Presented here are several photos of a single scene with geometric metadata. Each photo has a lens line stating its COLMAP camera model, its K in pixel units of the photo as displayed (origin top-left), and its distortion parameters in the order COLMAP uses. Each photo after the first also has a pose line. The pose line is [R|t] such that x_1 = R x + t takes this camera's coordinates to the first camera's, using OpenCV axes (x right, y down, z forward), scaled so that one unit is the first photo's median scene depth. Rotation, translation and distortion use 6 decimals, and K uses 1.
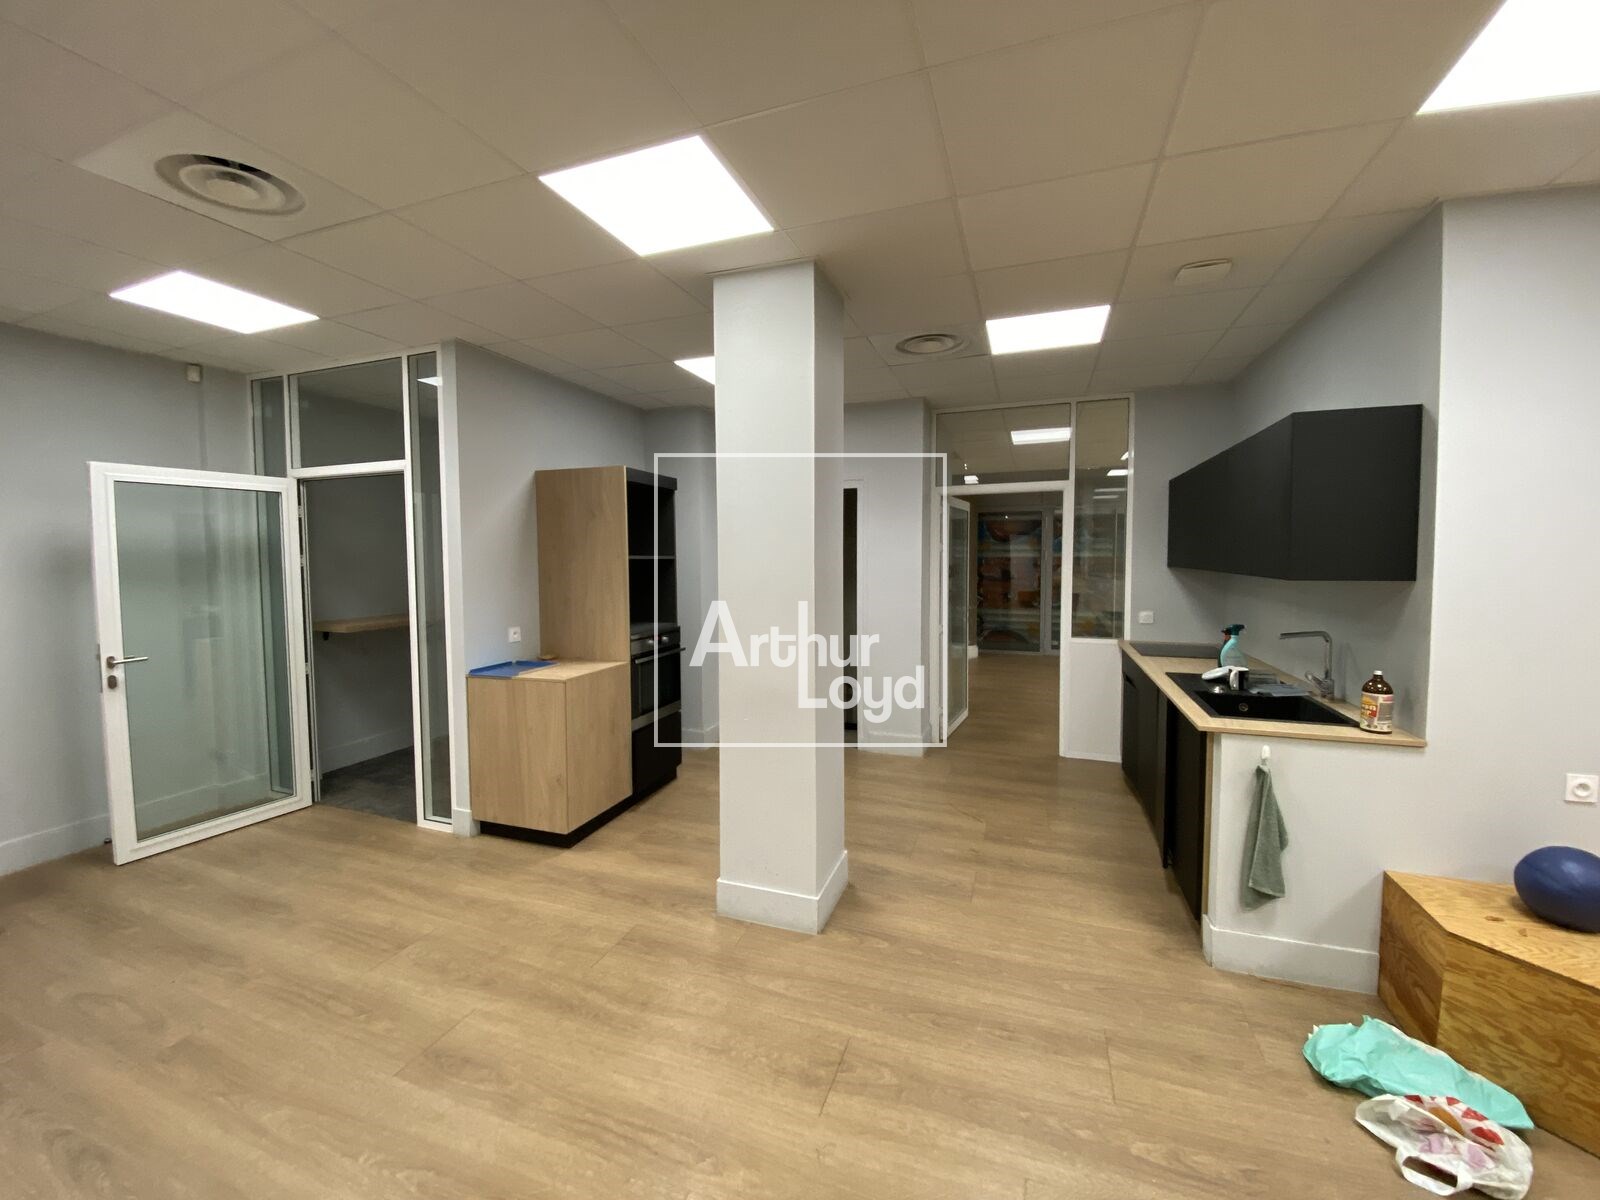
lens RADIAL K [[661.4, 0, 796.3], [0, 661.4, 587.6], [0, 0, 1]] dist [0.014654, -0.006587]
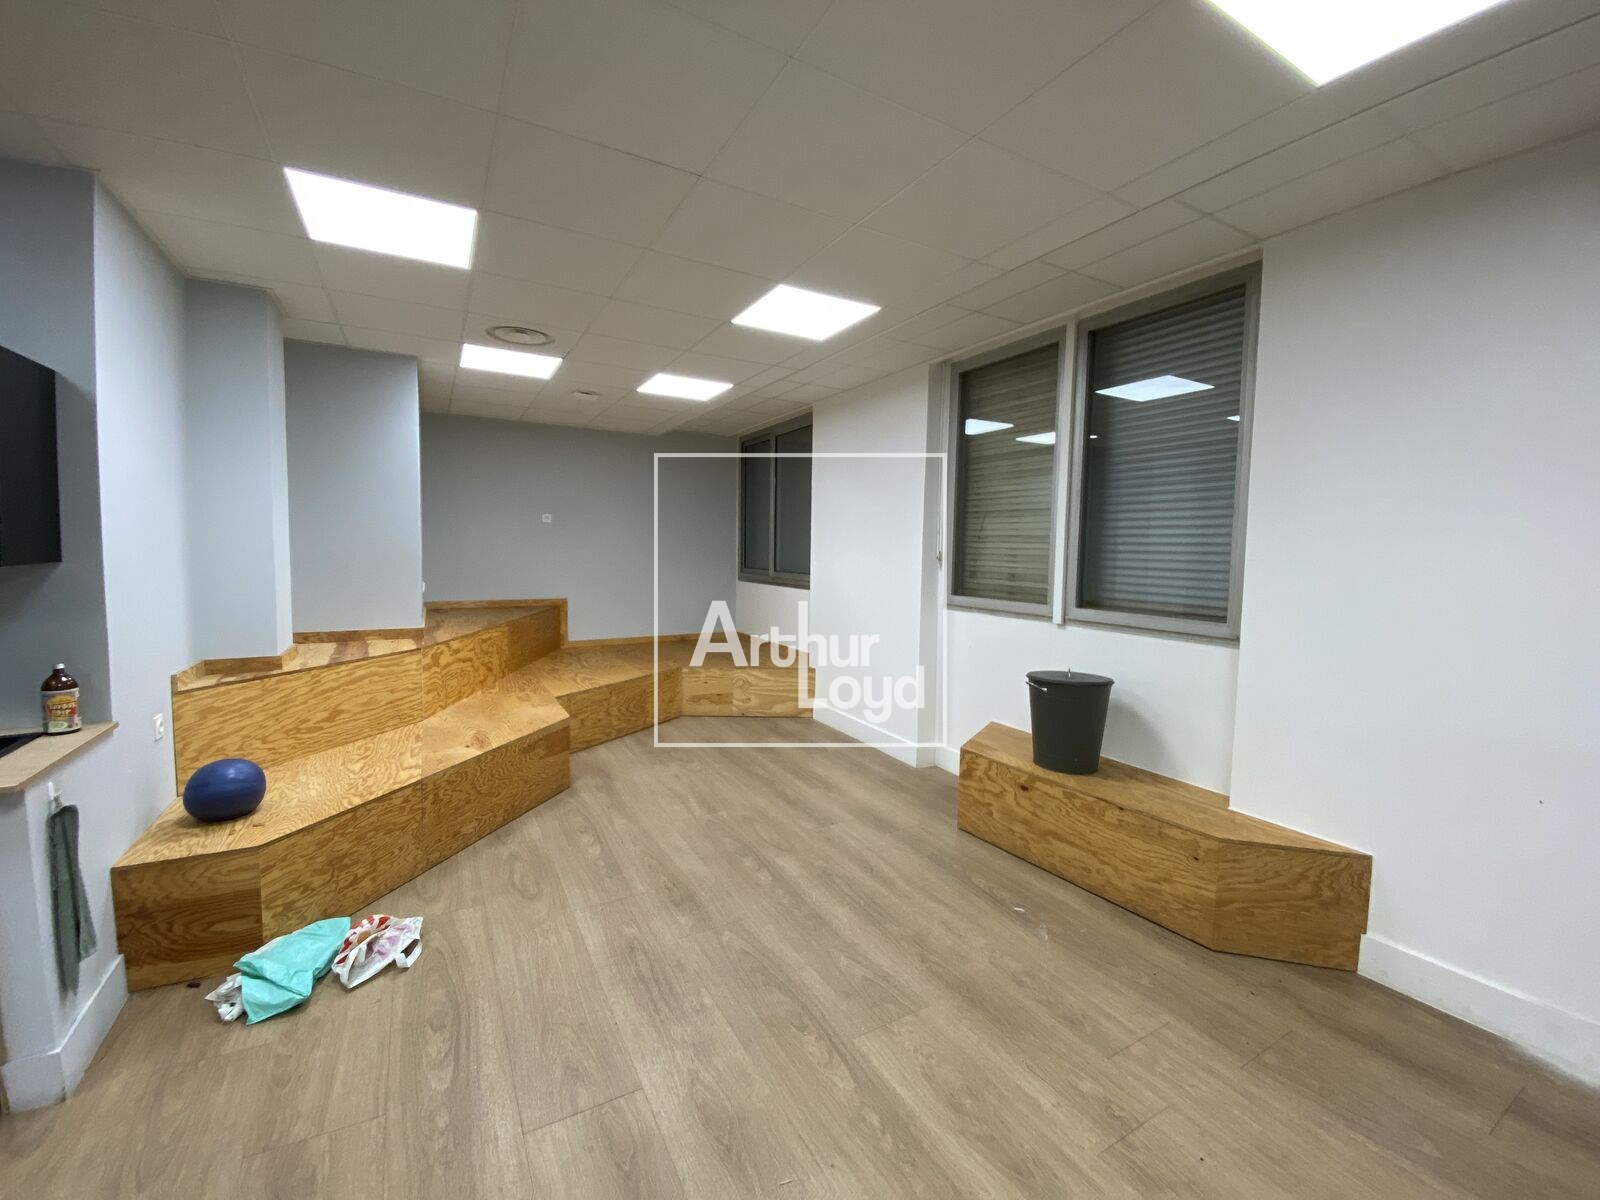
lens RADIAL K [[661.4, 0, 793.2], [0, 661.4, 600.5], [0, 0, 1]] dist [0.014654, -0.006587]
pose [[-0.754621, -0.056877, 0.653691, -0.507676], [0.023862, 0.993198, 0.113964, -0.042419], [-0.655727, 0.101598, -0.748131, 1.186148]]
